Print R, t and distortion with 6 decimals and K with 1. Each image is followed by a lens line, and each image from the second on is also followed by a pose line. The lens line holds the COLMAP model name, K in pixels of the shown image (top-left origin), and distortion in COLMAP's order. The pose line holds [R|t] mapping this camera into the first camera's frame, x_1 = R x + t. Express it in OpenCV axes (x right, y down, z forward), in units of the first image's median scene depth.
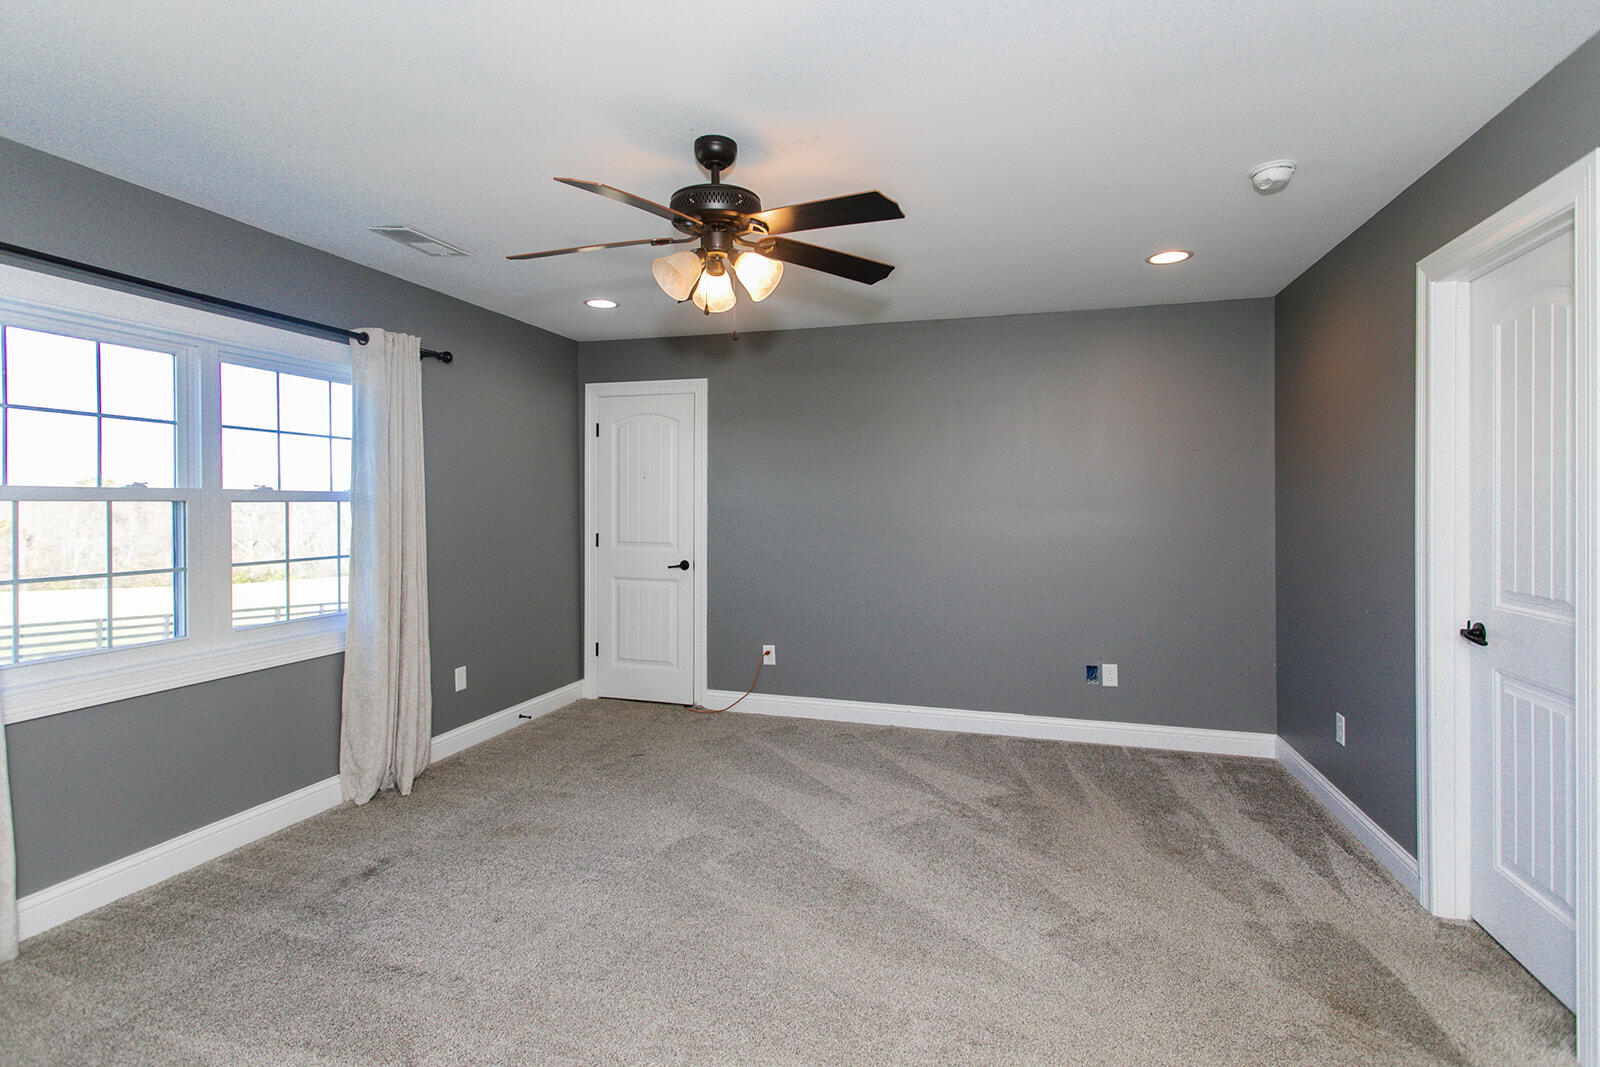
lens RADIAL K [[763.1, 0, 800.2], [0, 763.1, 509.4], [0, 0, 1]] dist [0.000298, -0.000102]
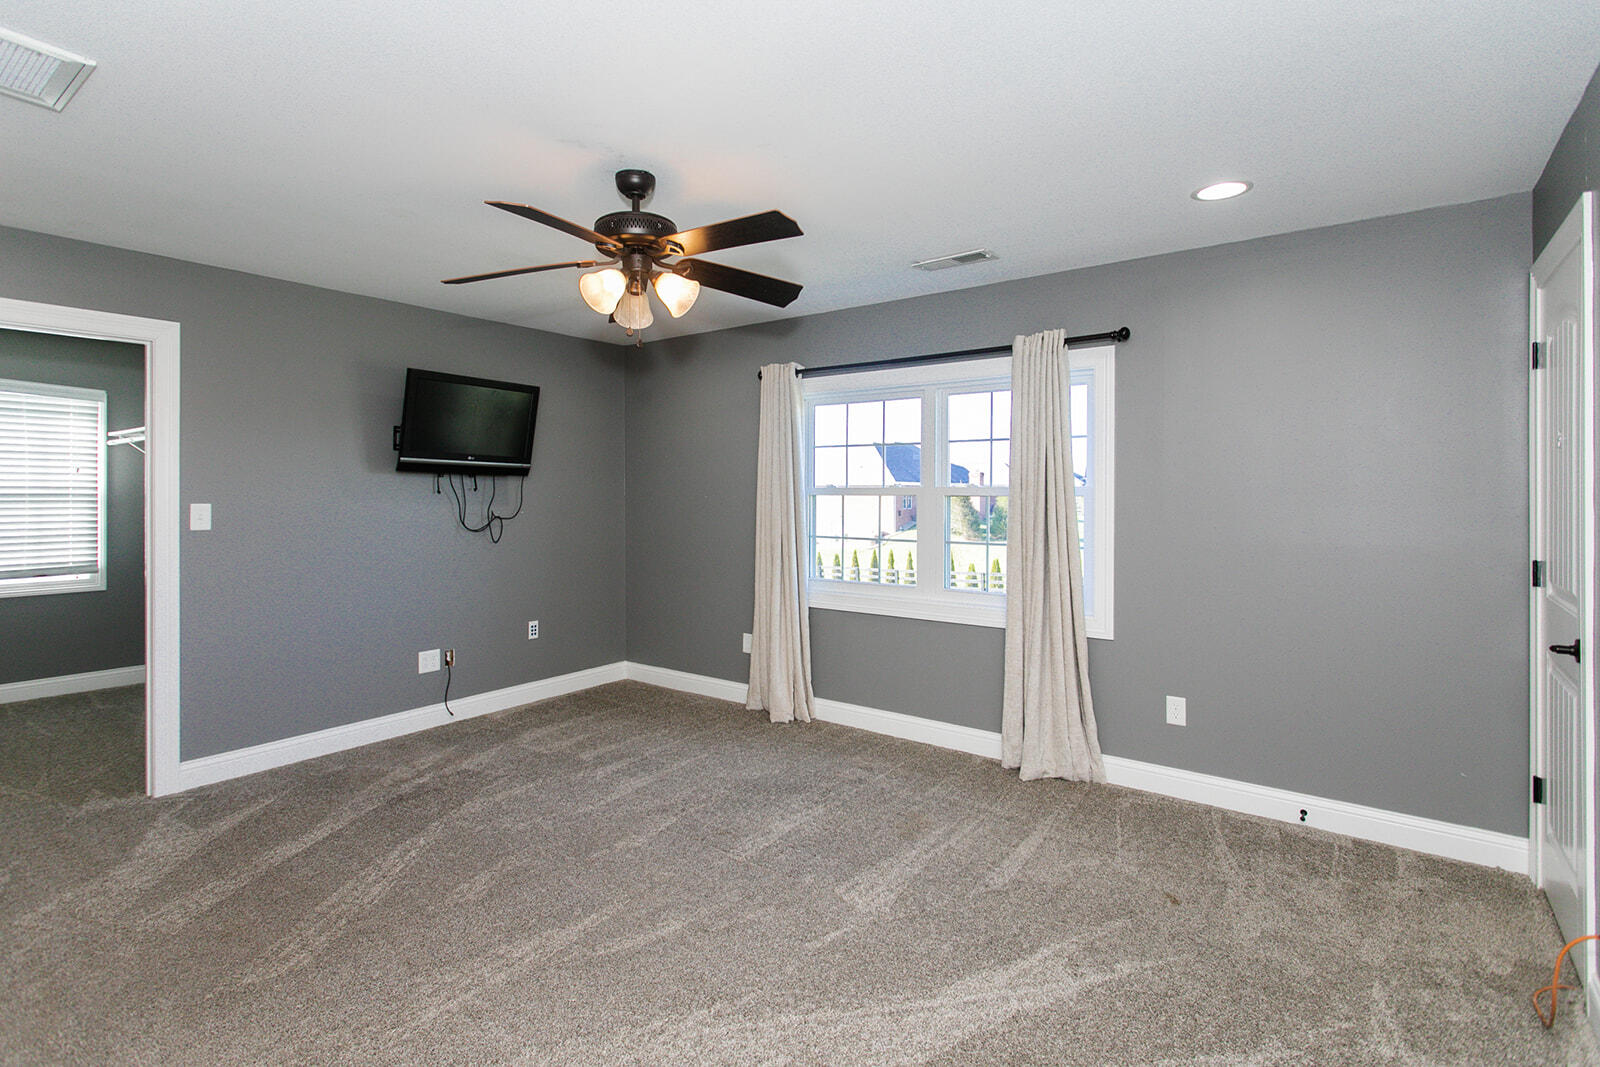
lens RADIAL K [[775.9, 0, 801.9], [0, 775.9, 489.3], [0, 0, 1]] dist [0.001017, -0.000053]
pose [[-0.338604, -0.000429, -0.940929, 0.560844], [-0.007238, 0.999971, 0.002149, -0.019639], [0.940901, 0.007538, -0.338598, 1.044739]]
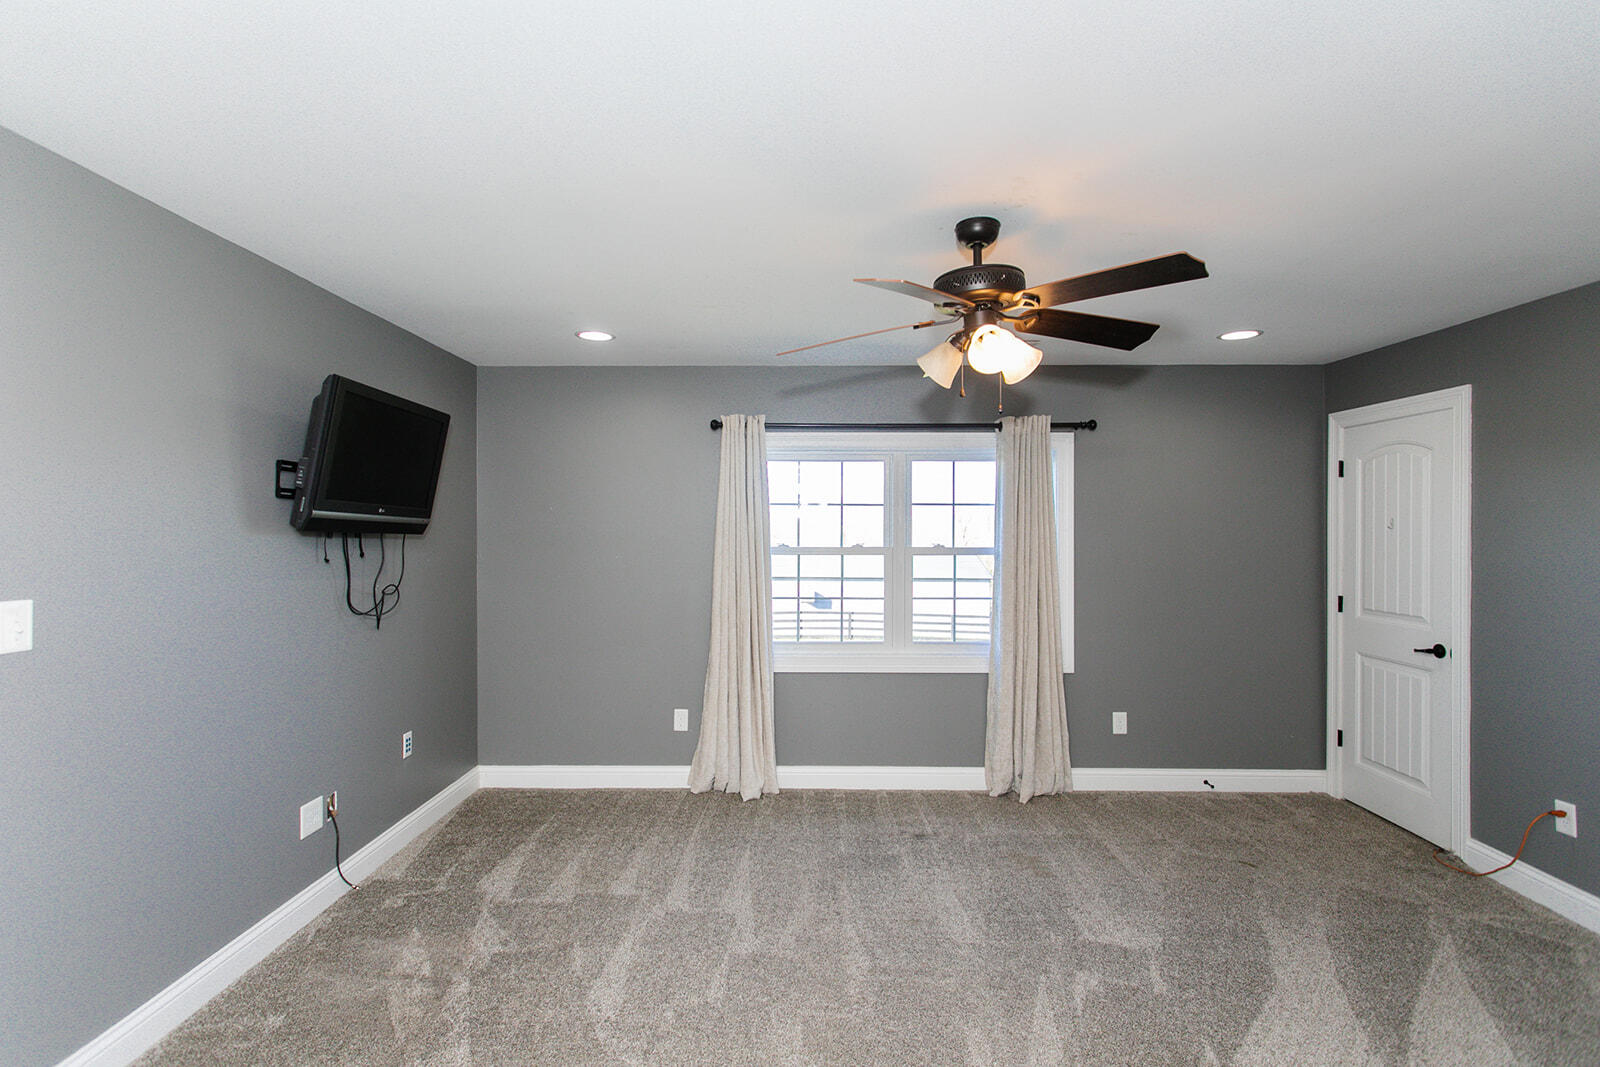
lens RADIAL K [[757.8, 0, 801.3], [0, 757.8, 527.8], [0, 0, 1]] dist [-0.000818, -0.000561]
pose [[0.280434, 0.000480, -0.959873, 0.510407], [-0.010257, 0.999944, -0.002496, -0.048678], [0.959818, 0.010545, 0.280424, 0.322169]]
